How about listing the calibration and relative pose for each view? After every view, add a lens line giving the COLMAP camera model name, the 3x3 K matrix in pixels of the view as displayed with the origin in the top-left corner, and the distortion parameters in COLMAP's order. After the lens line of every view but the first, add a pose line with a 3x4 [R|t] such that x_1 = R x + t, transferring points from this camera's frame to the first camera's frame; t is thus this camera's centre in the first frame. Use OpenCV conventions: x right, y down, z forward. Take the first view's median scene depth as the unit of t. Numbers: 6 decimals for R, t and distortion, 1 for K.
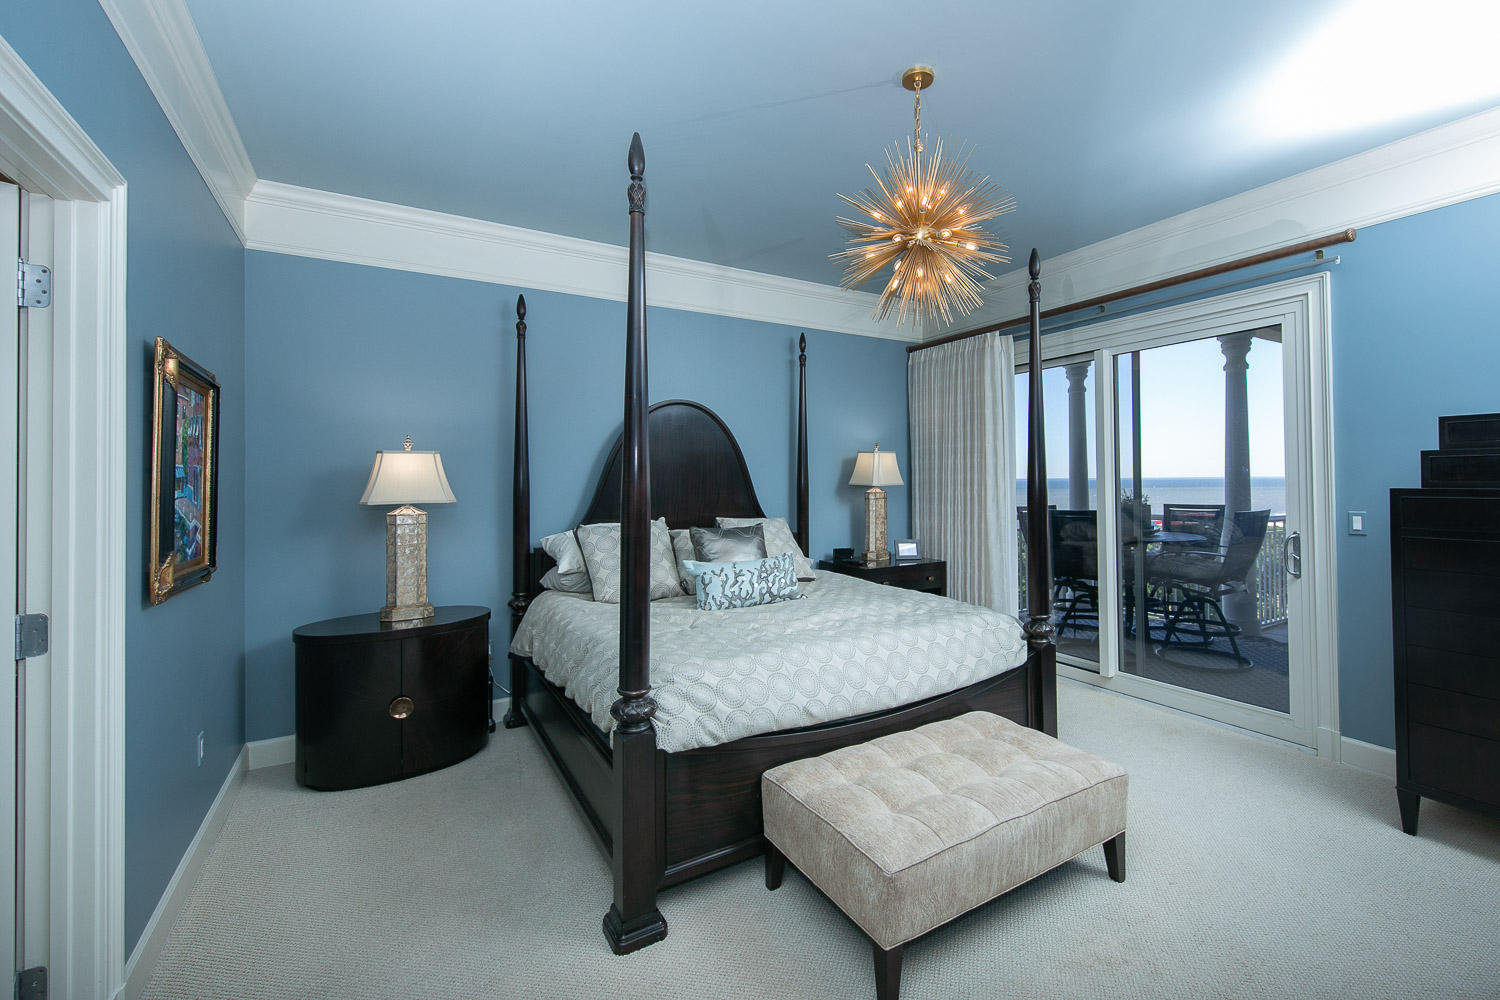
lens RADIAL K [[642.4, 0, 756.5], [0, 642.4, 474.5], [0, 0, 1]] dist [0.000691, 0.000063]
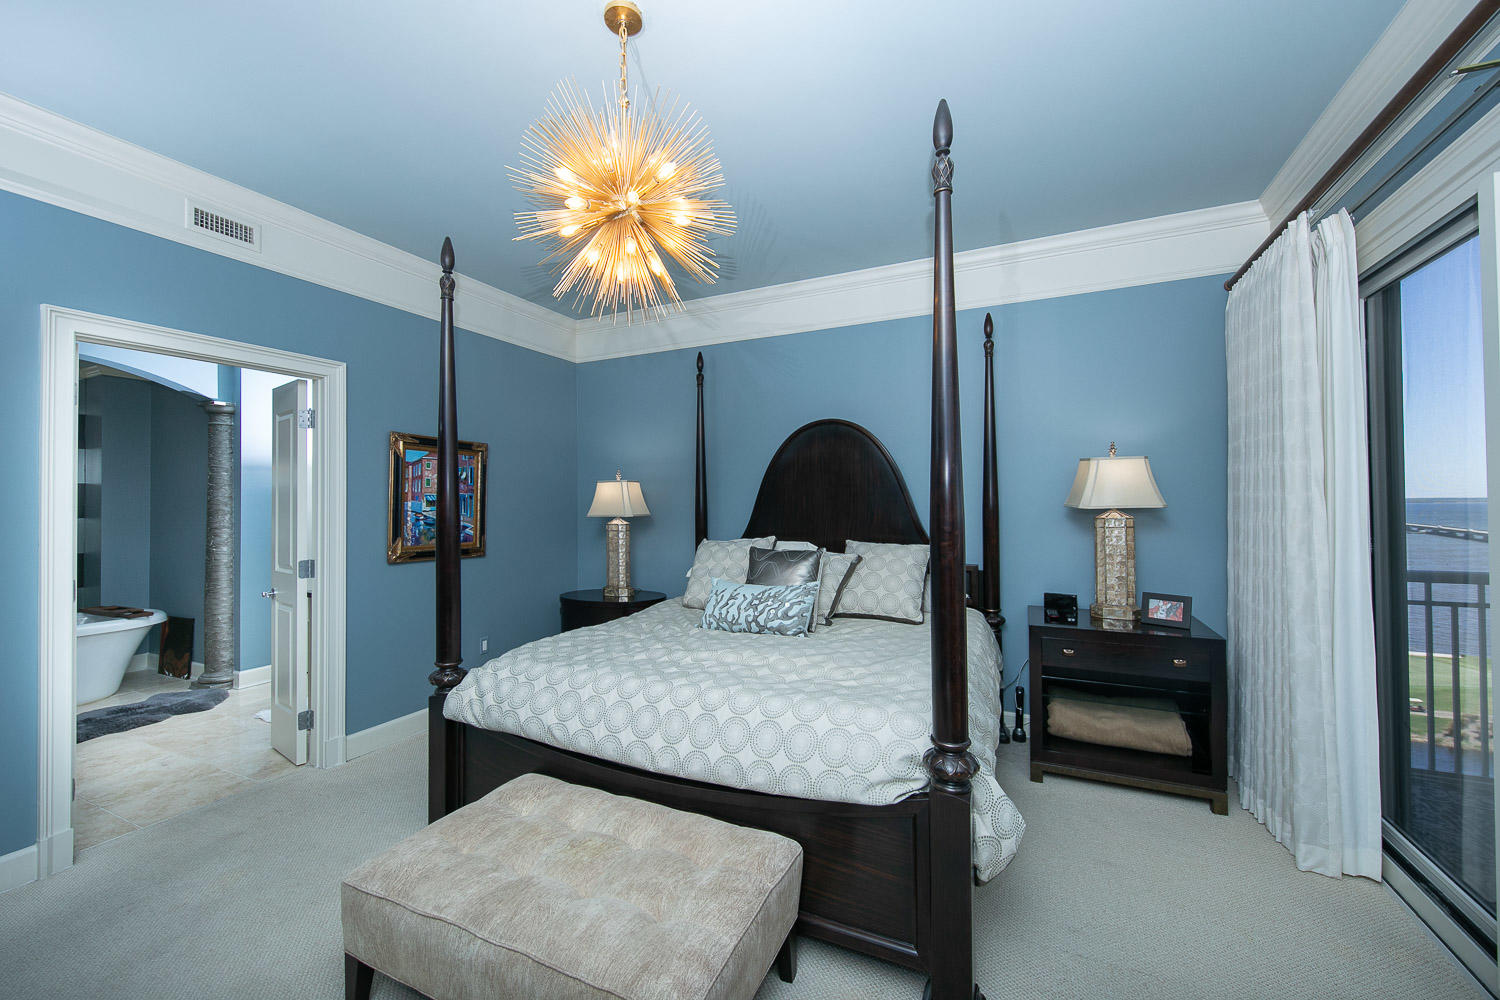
lens RADIAL K [[580.5, 0, 750.0], [0, 580.5, 500.0], [0, 0, 1]] dist [0.017139, 0.000033]
pose [[0.559155, -0.001132, -0.829062, 0.711740], [0.013273, 0.999883, 0.007587, 0.002200], [0.828957, -0.015246, 0.559105, 0.530892]]
